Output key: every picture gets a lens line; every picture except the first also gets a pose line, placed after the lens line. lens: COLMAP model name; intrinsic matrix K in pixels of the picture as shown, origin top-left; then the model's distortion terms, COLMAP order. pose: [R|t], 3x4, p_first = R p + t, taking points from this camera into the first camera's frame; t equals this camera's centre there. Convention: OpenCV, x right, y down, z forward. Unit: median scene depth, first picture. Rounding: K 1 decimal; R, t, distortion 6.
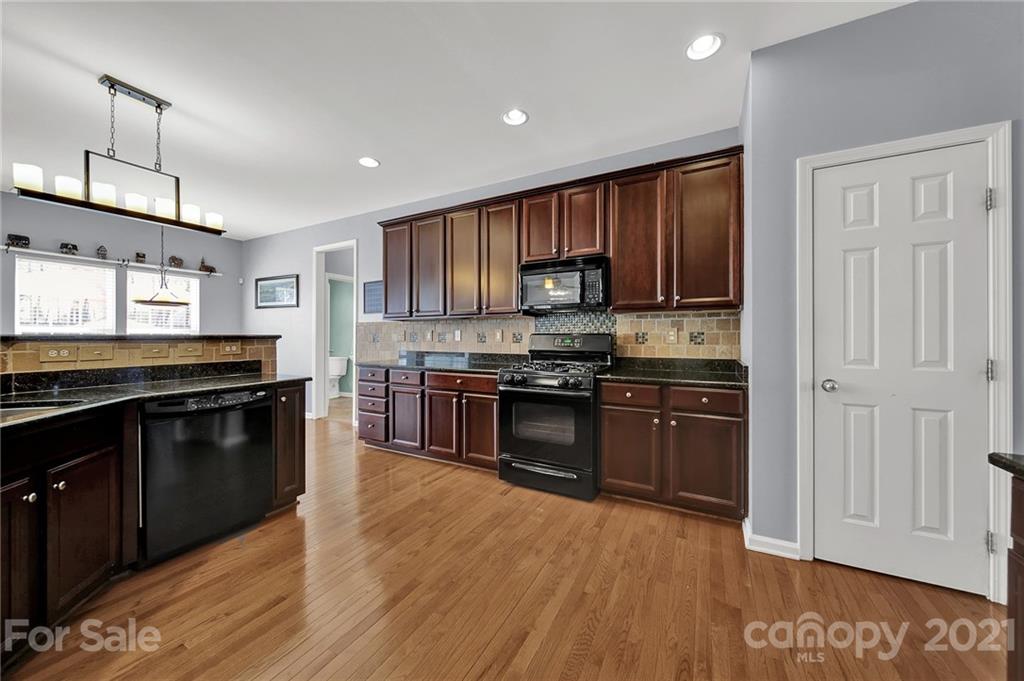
lens RADIAL K [[362.8, 0, 516.3], [0, 362.8, 333.4], [0, 0, 1]] dist [-0.000398, -0.000145]
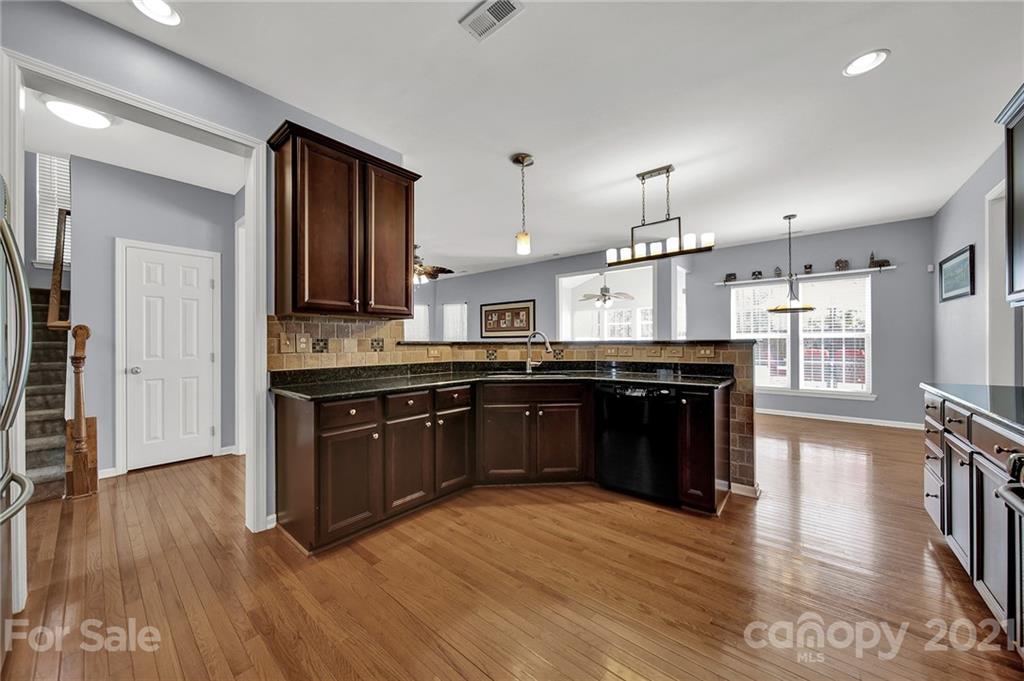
lens RADIAL K [[362.8, 0, 513.9], [0, 362.8, 344.0], [0, 0, 1]] dist [-0.000398, -0.000145]
pose [[-0.207732, 0.006315, -0.978165, 0.398539], [0.014972, 0.999883, 0.003275, 0.003924], [0.978071, -0.013965, -0.207802, 0.620291]]
